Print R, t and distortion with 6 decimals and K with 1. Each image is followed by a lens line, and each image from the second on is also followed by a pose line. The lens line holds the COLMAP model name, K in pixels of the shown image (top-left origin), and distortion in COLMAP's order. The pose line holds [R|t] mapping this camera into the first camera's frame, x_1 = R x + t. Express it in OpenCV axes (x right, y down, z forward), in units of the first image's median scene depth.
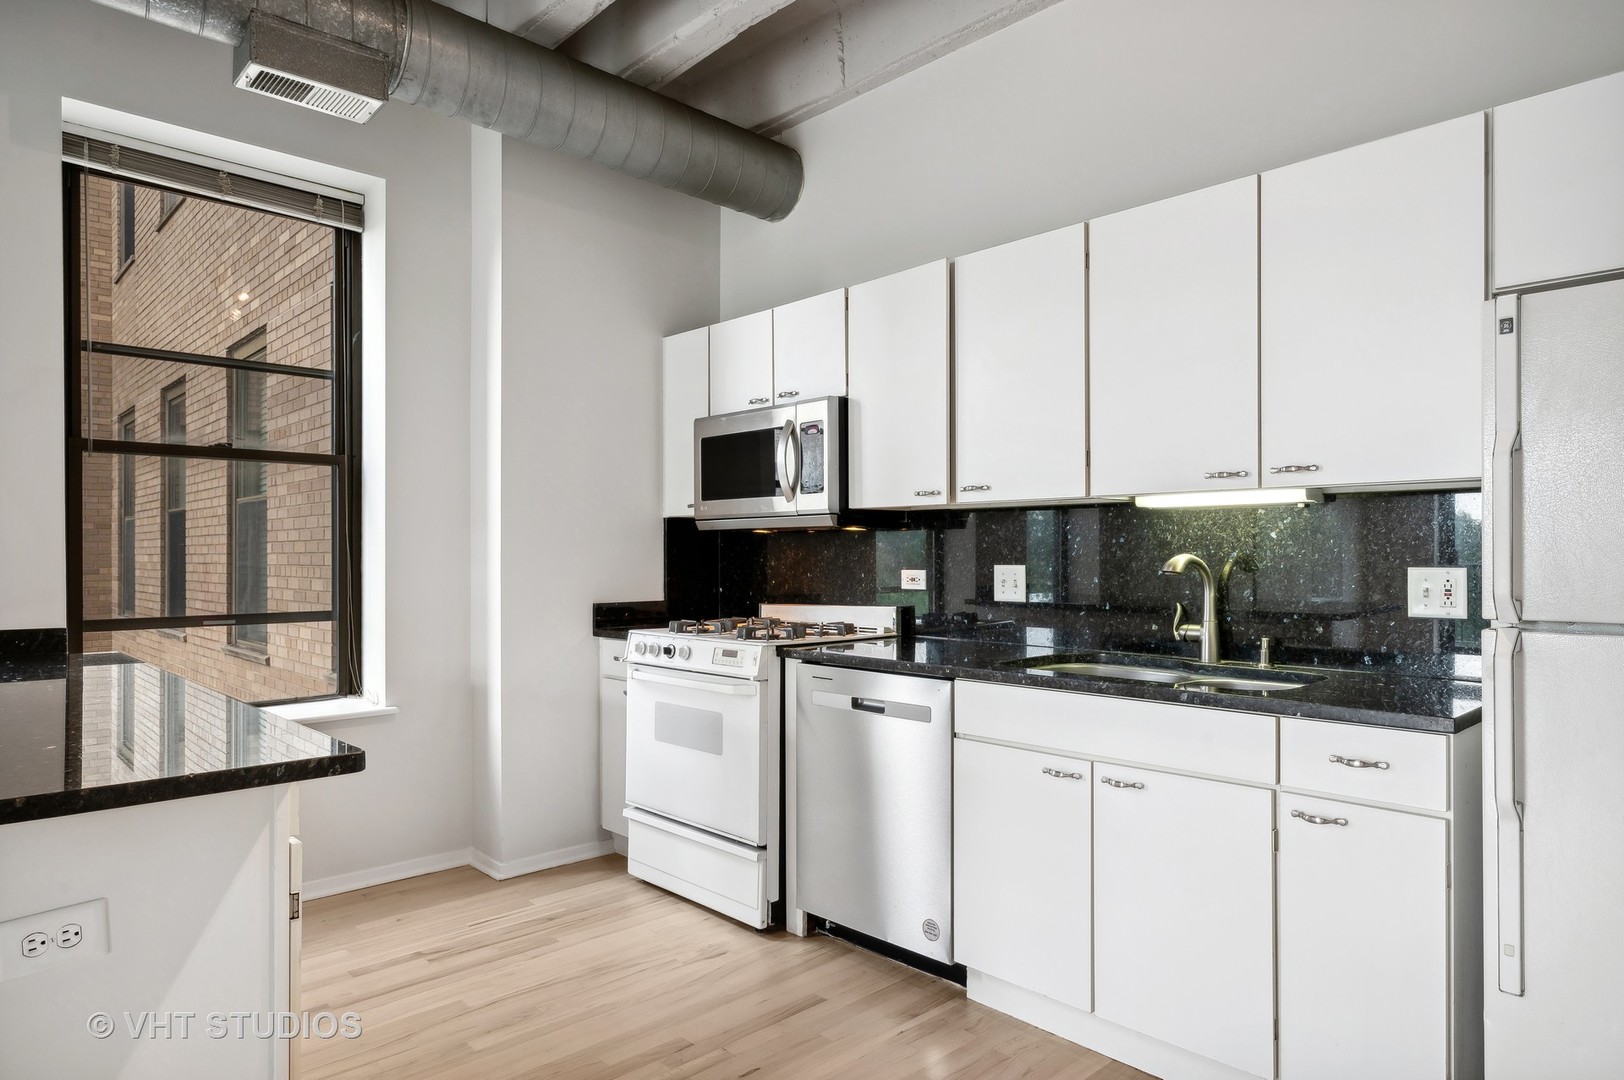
lens RADIAL K [[970.2, 0, 819.9], [0, 970.2, 551.8], [0, 0, 1]] dist [0.001677, 0.001234]
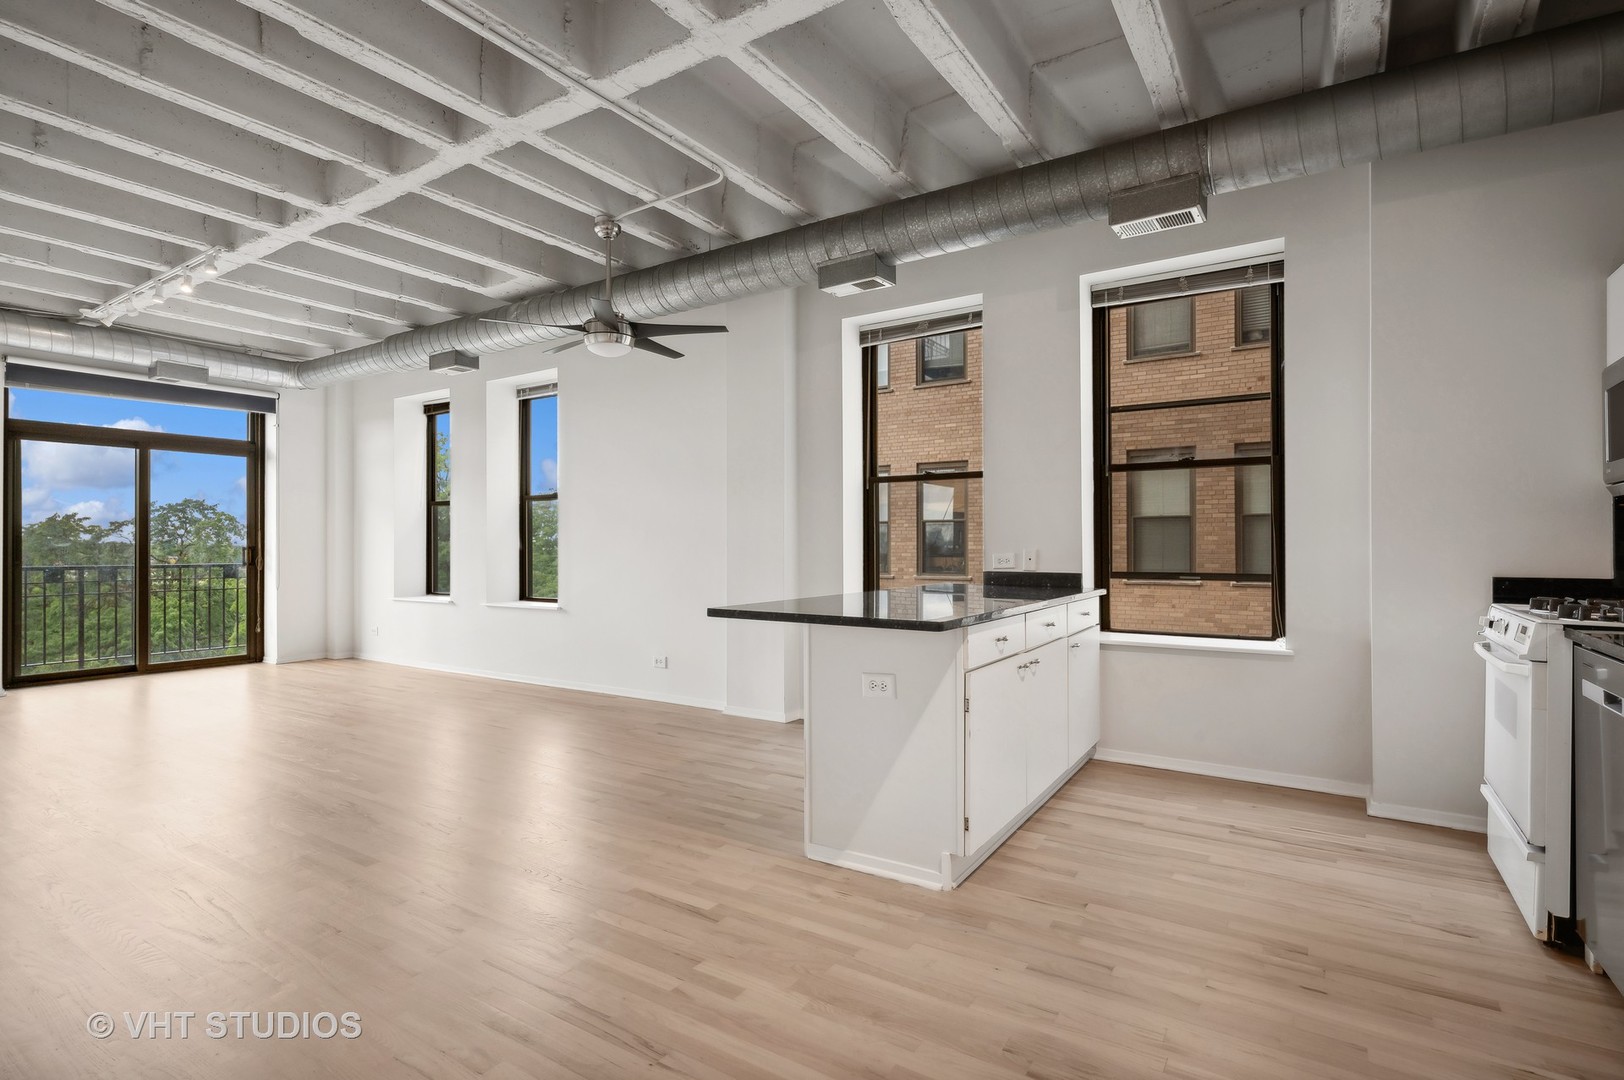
lens RADIAL K [[795.2, 0, 813.9], [0, 795.2, 538.3], [0, 0, 1]] dist [-0.001038, 0.002041]
pose [[0.229268, -0.007431, -0.973335, 0.484750], [0.003757, 0.999970, -0.006750, 0.020554], [0.973356, -0.002109, 0.229289, 0.174087]]
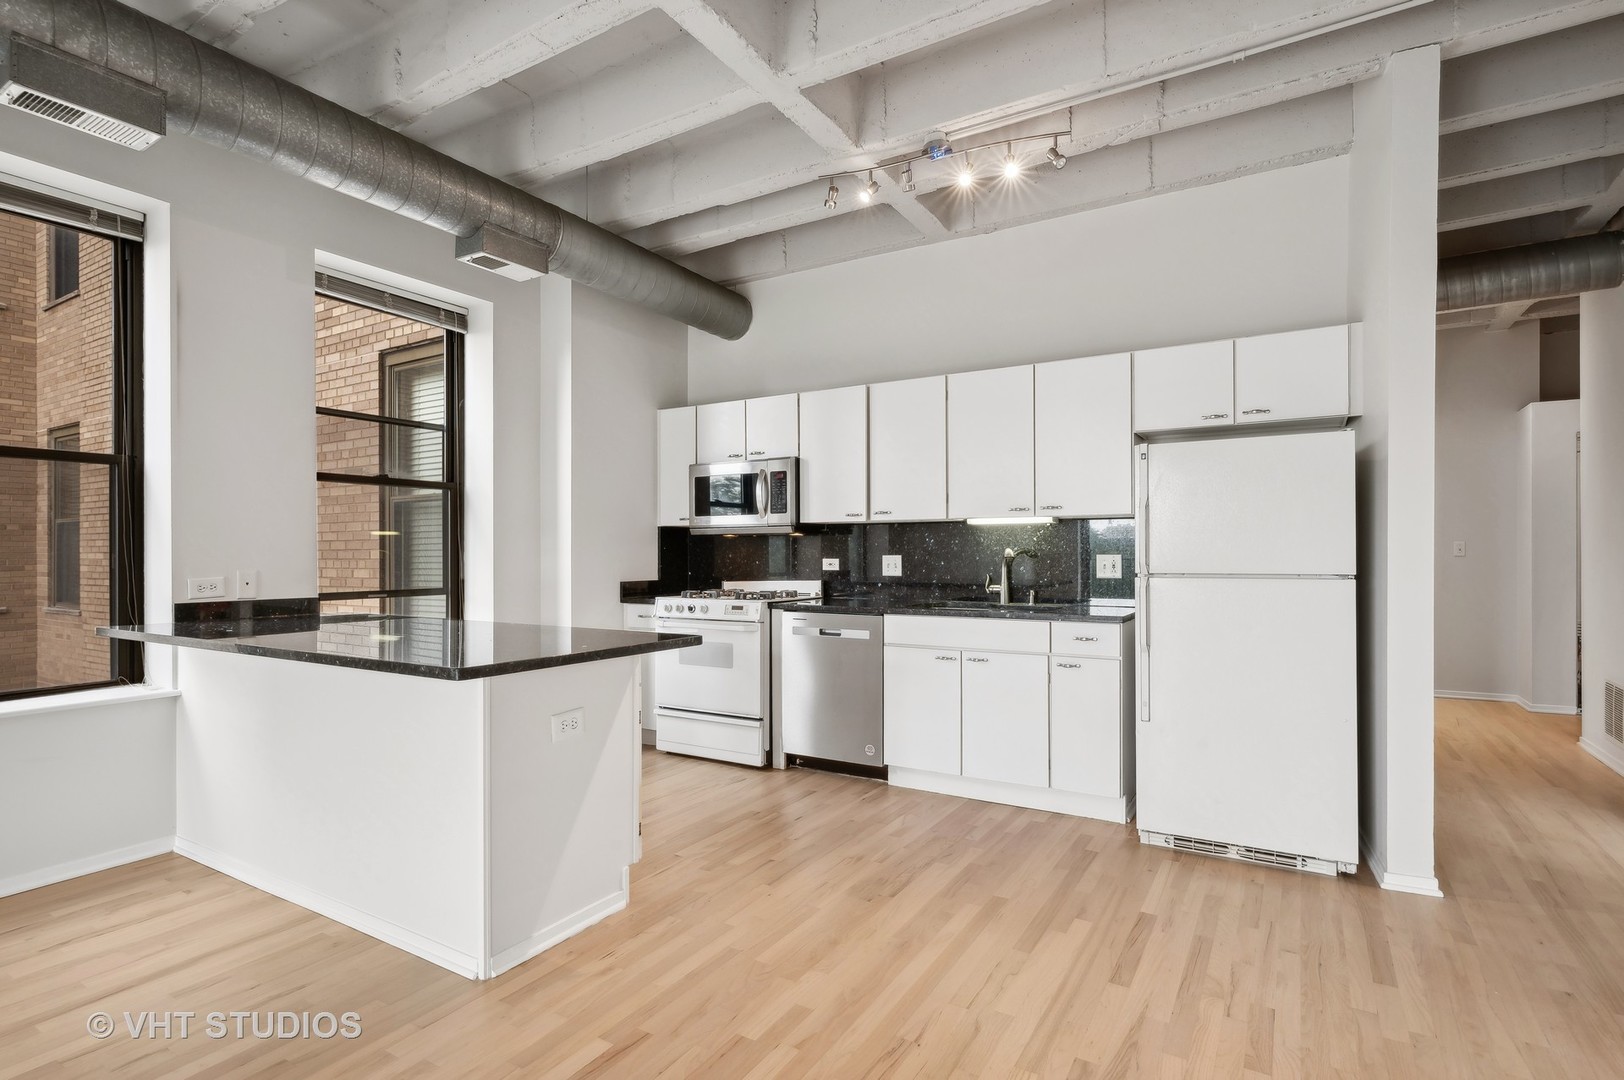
lens RADIAL K [[795.2, 0, 822.5], [0, 795.2, 549.4], [0, 0, 1]] dist [-0.001038, 0.002041]
pose [[0.964228, 0.000209, 0.265074, -0.316338], [0.000624, 0.999995, -0.003058, 0.006976], [-0.265074, 0.003114, 0.964223, -0.377482]]
